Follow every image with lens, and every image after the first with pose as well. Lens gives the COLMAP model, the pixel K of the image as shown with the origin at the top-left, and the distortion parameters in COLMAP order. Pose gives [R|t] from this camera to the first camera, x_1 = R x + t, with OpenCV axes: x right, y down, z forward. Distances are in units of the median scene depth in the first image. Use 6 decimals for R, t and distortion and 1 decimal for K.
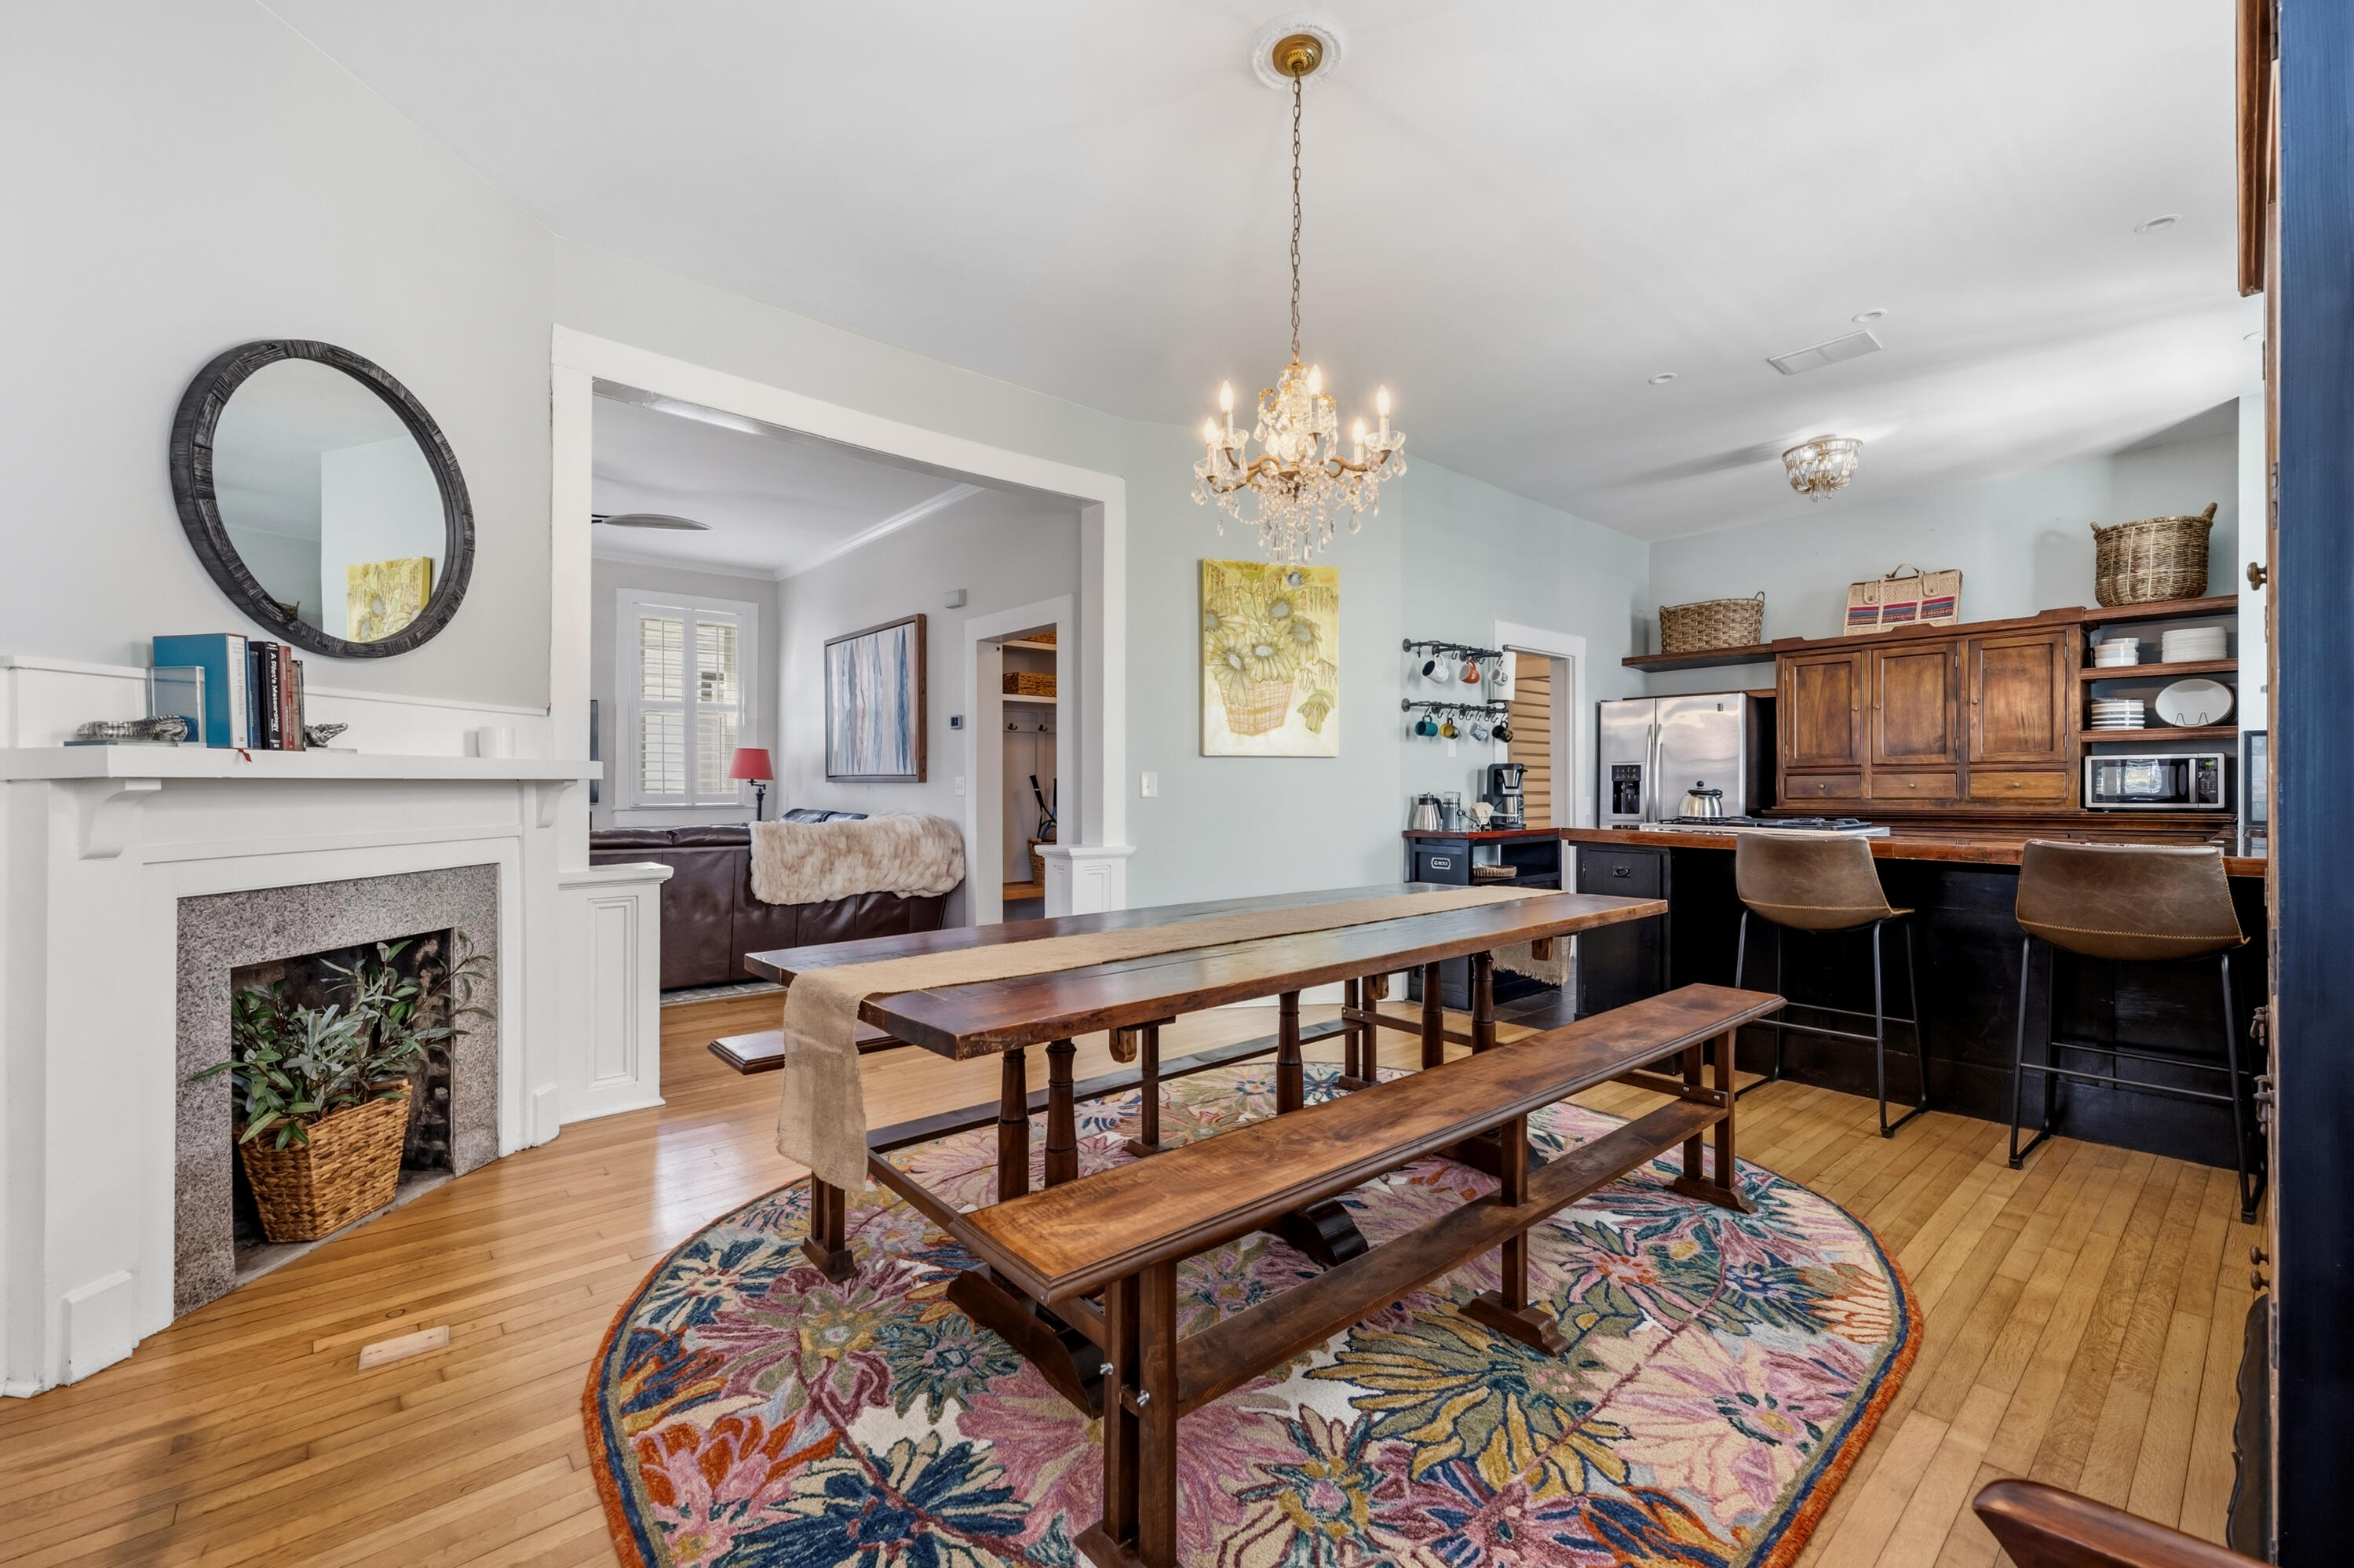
lens RADIAL K [[978.2, 0, 1177.0], [0, 978.2, 784.0], [0, 0, 1]] dist [-0.001505, -0.000205]
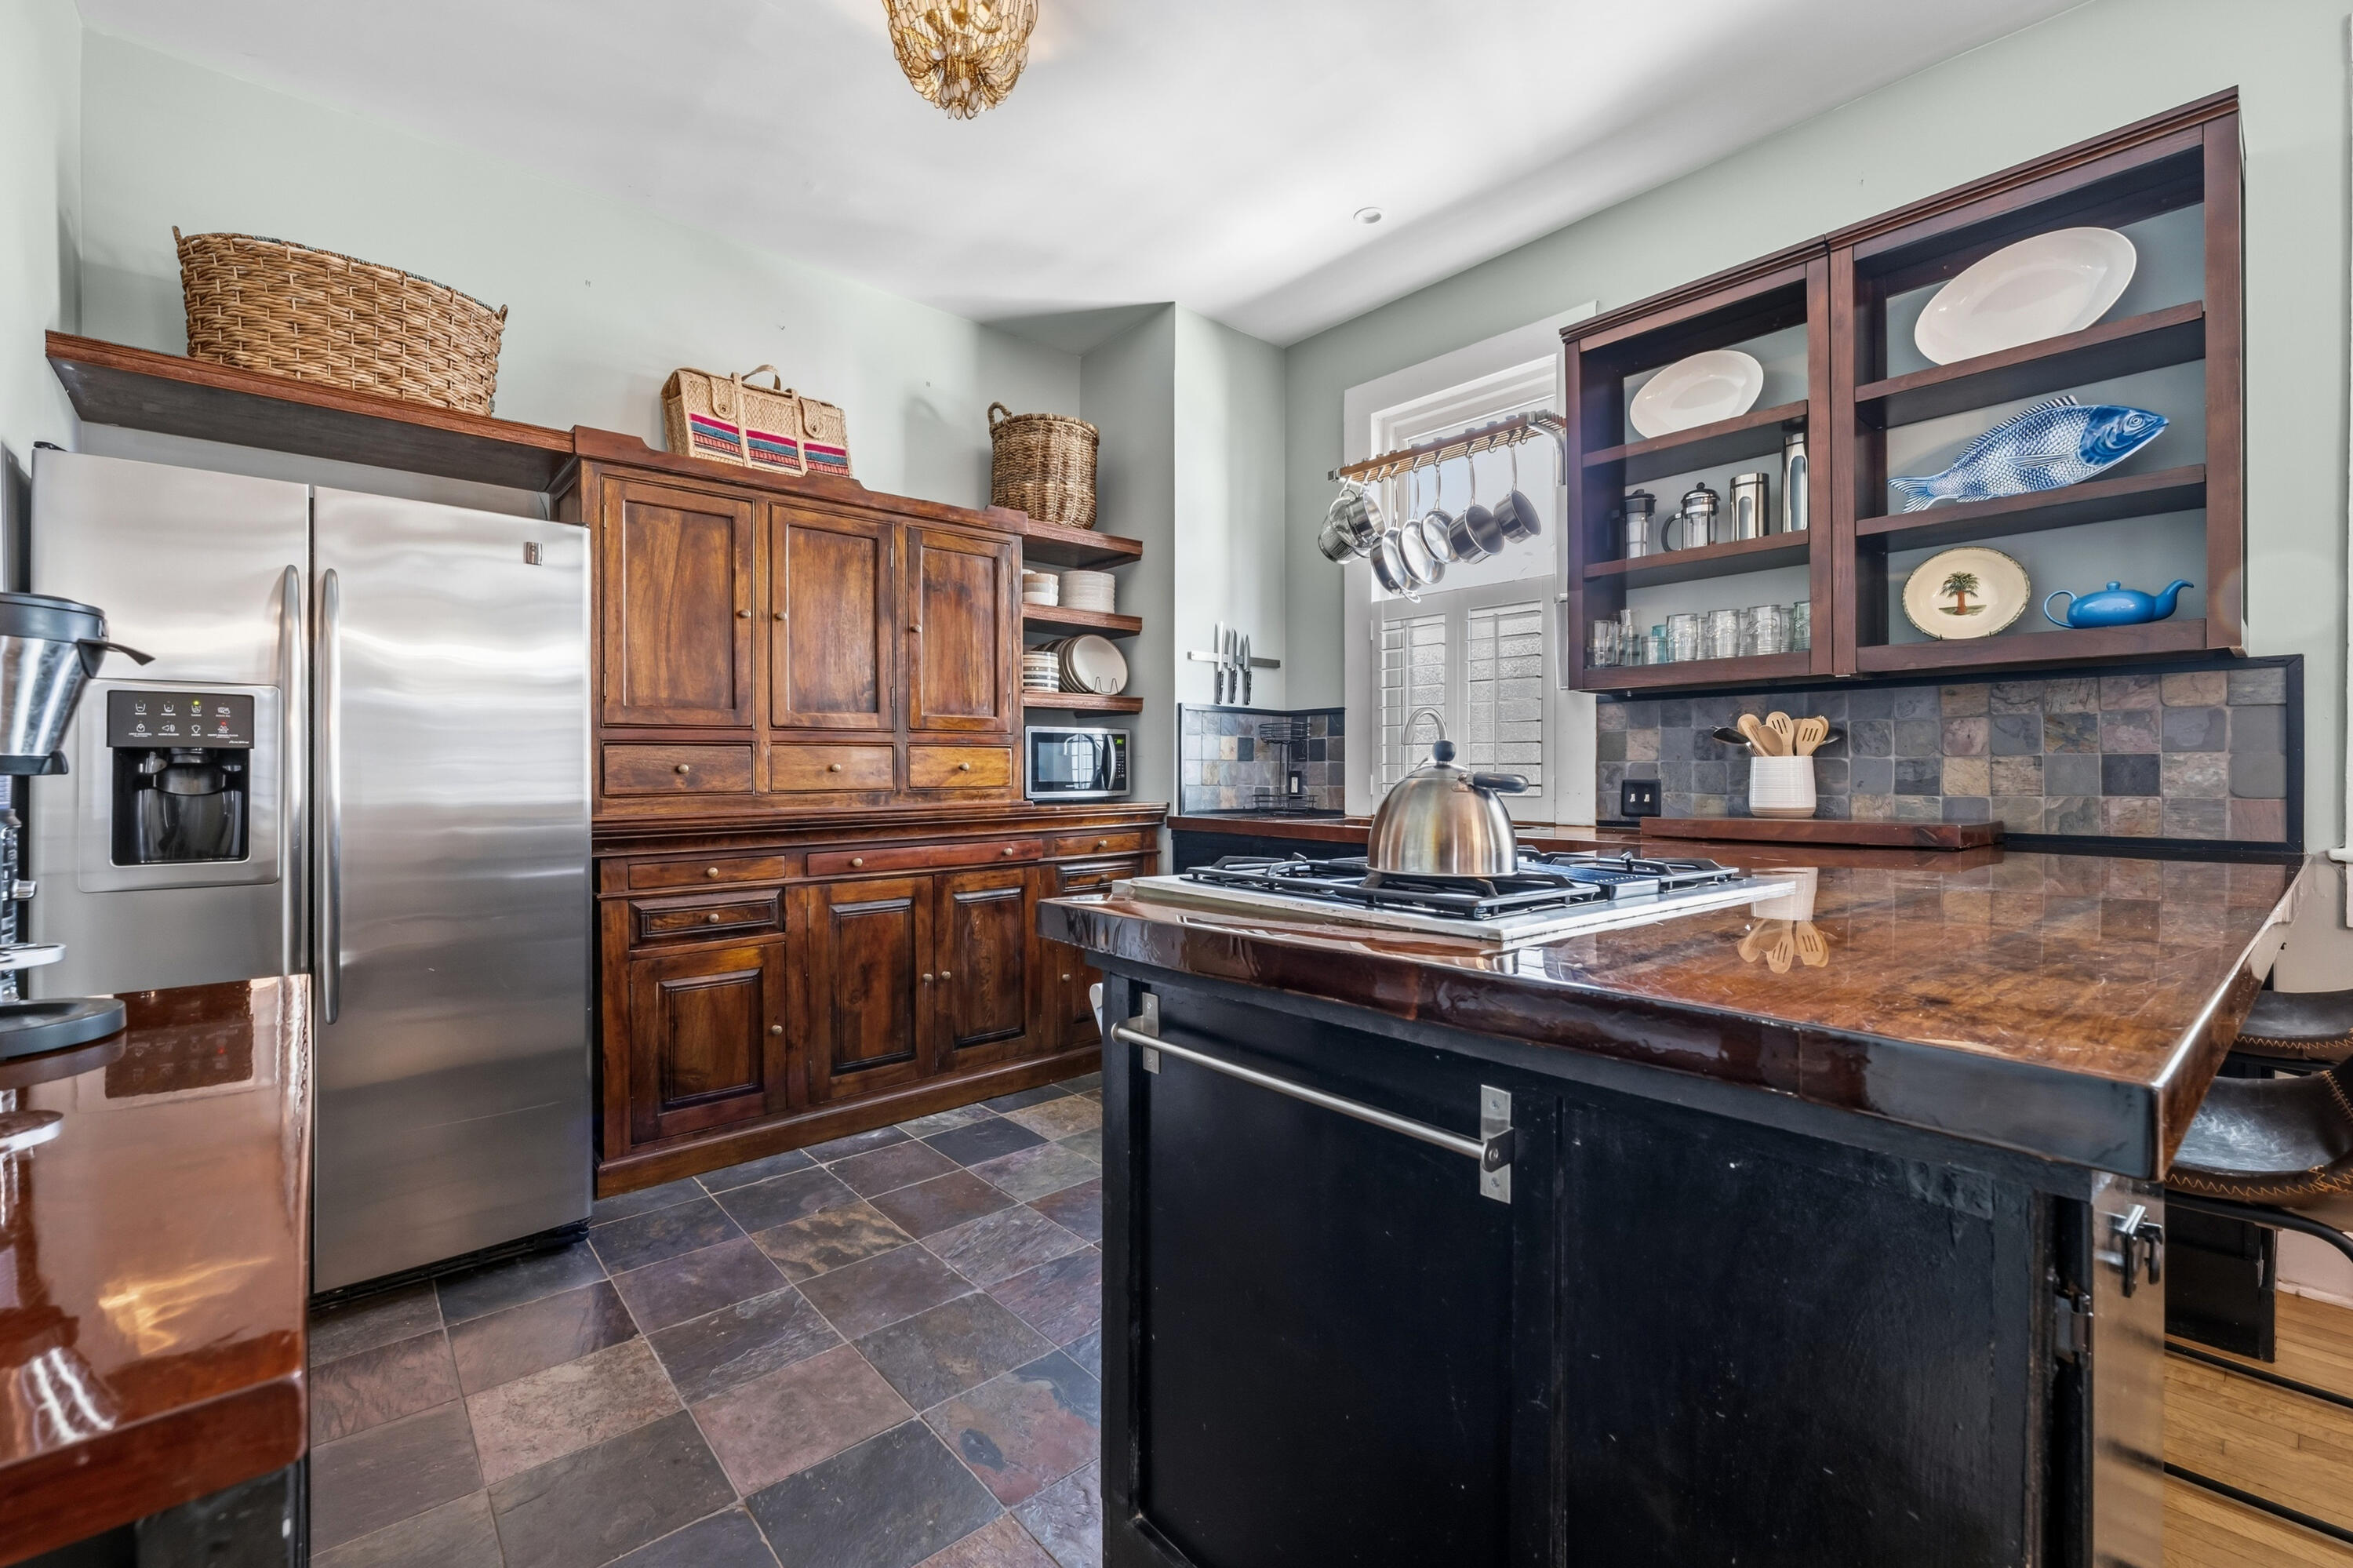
lens RADIAL K [[988.6, 0, 1172.1], [0, 988.6, 775.3], [0, 0, 1]] dist [0.000858, -0.000059]
pose [[-0.001575, -0.003065, 0.999994, 0.205140], [-0.001080, 0.999995, 0.003063, 0.004403], [-0.999998, -0.001075, -0.001578, 0.854971]]
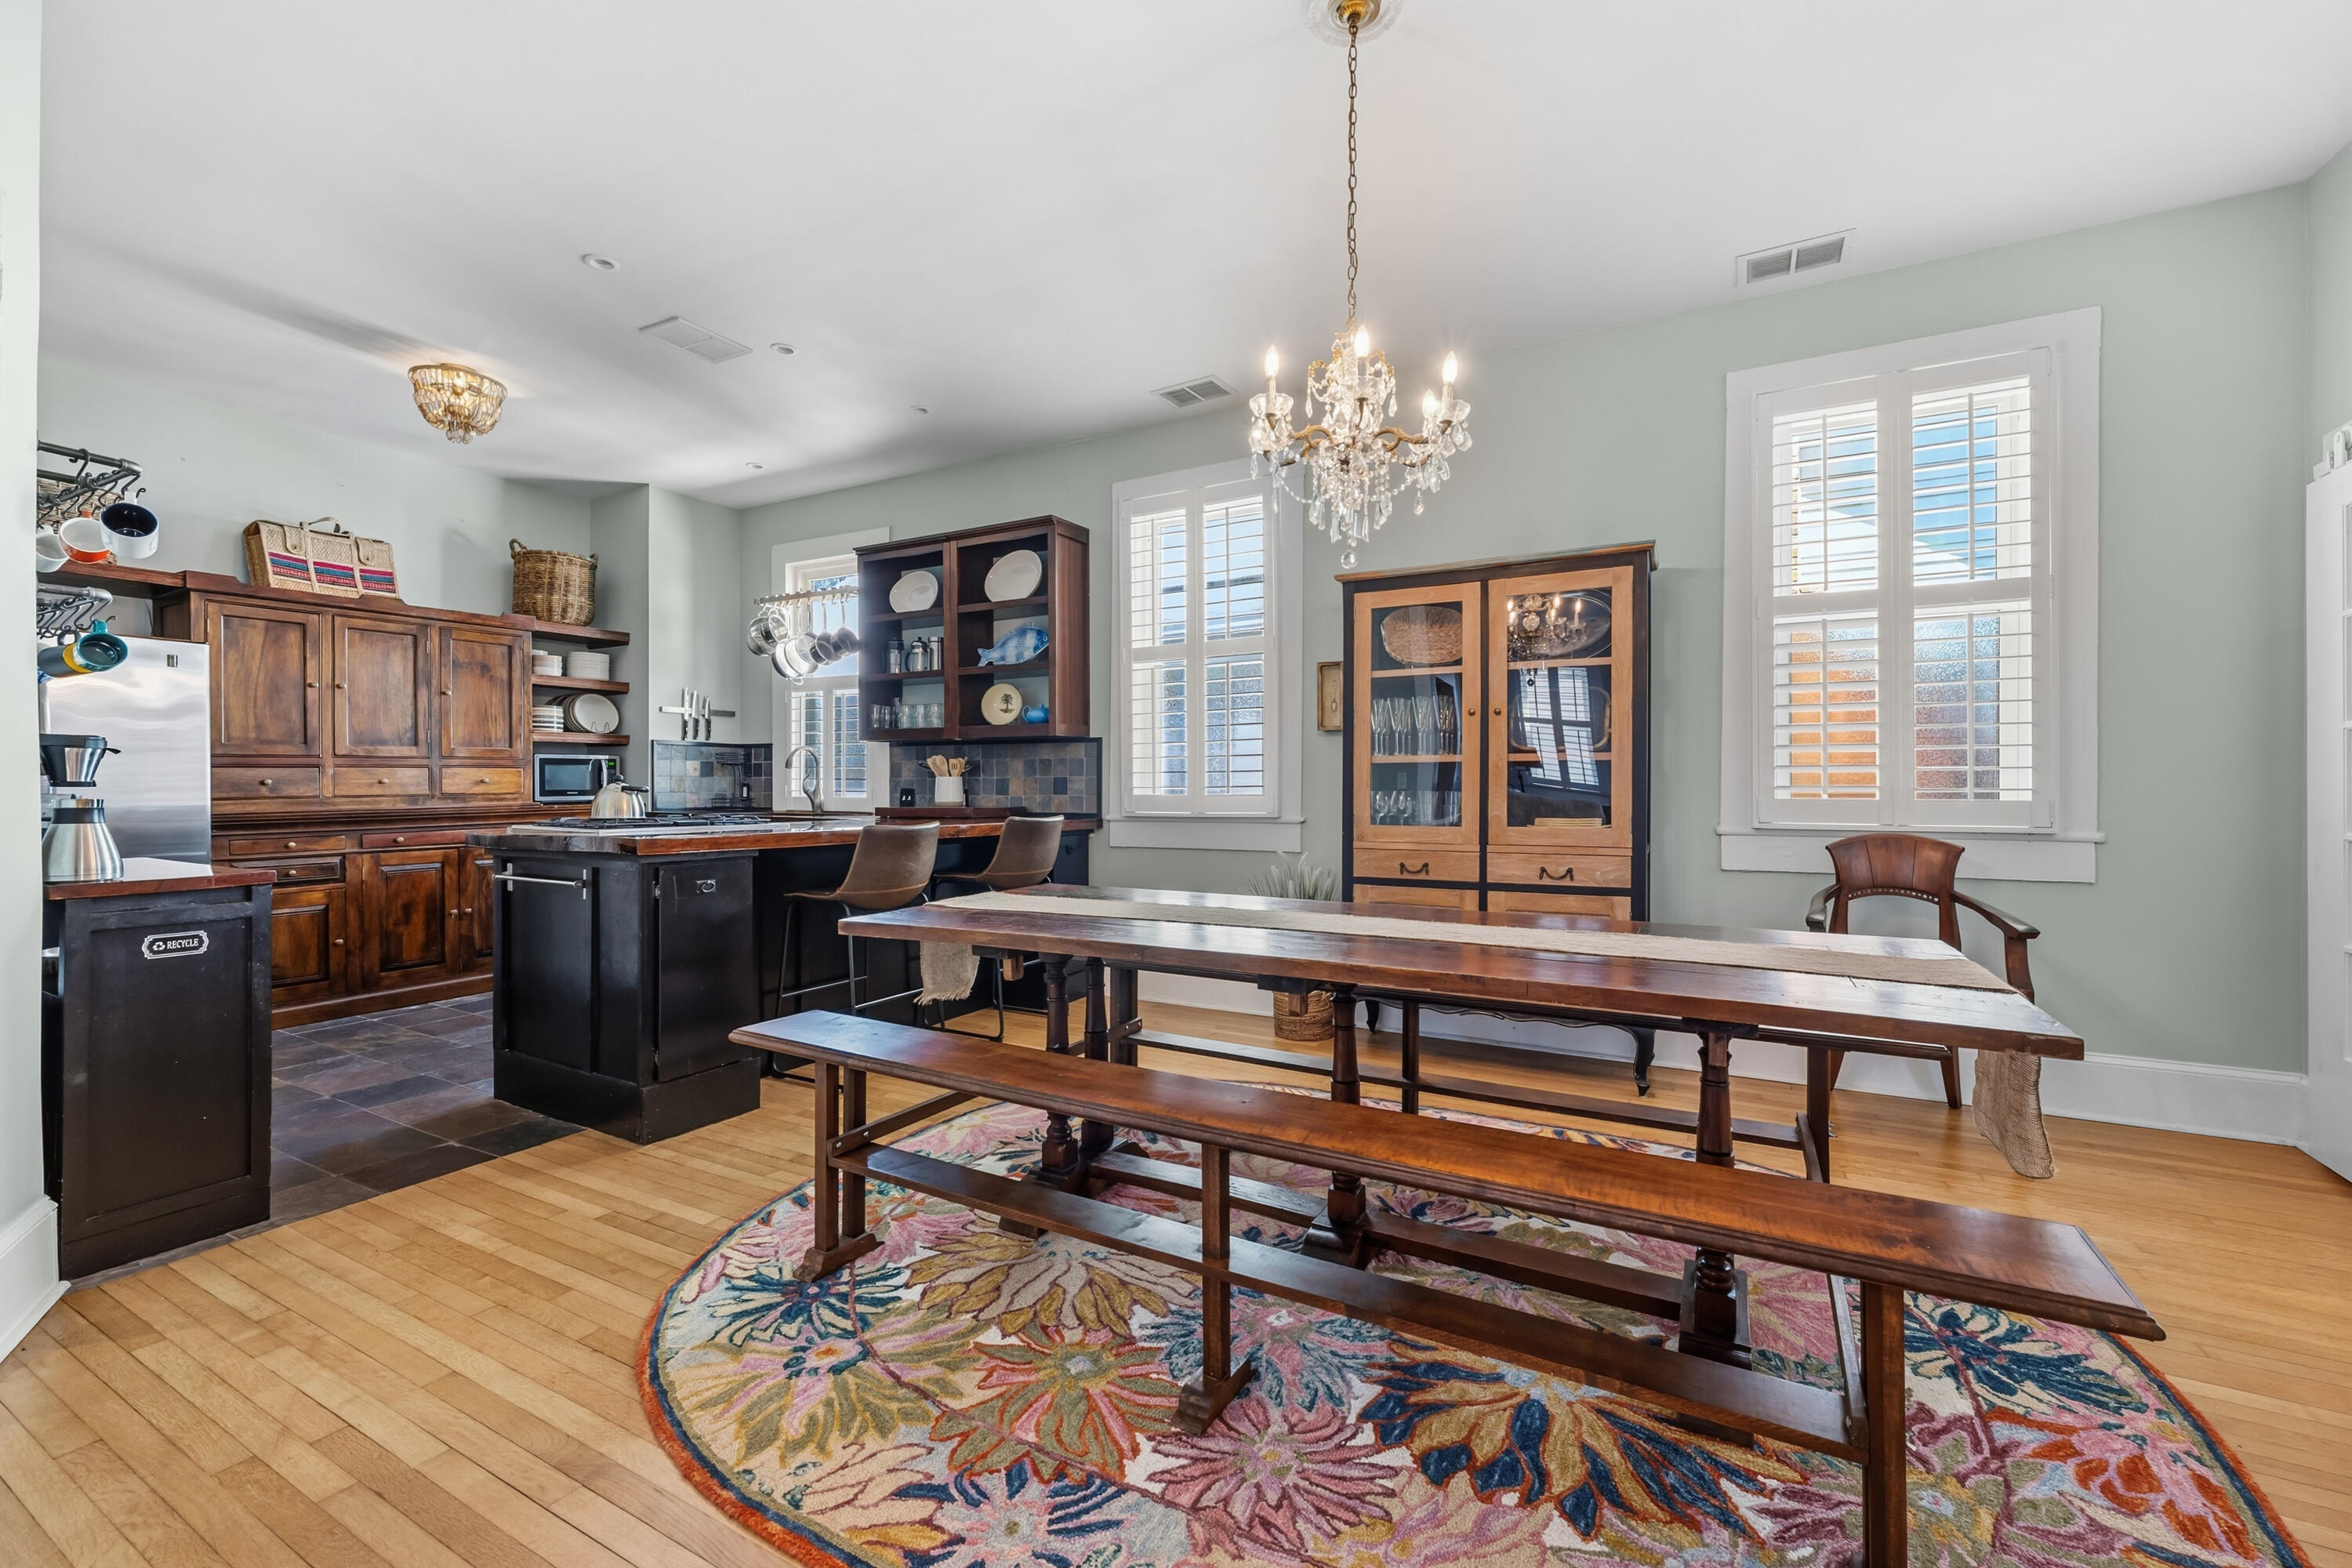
lens RADIAL K [[965.6, 0, 1170.0], [0, 965.6, 784.9], [0, 0, 1]] dist [0.000759, 0.000098]
pose [[-0.338638, -0.002890, 0.940912, -0.312594], [-0.001776, 0.999995, 0.002433, 0.001771], [-0.940915, -0.000847, -0.338641, 0.665986]]
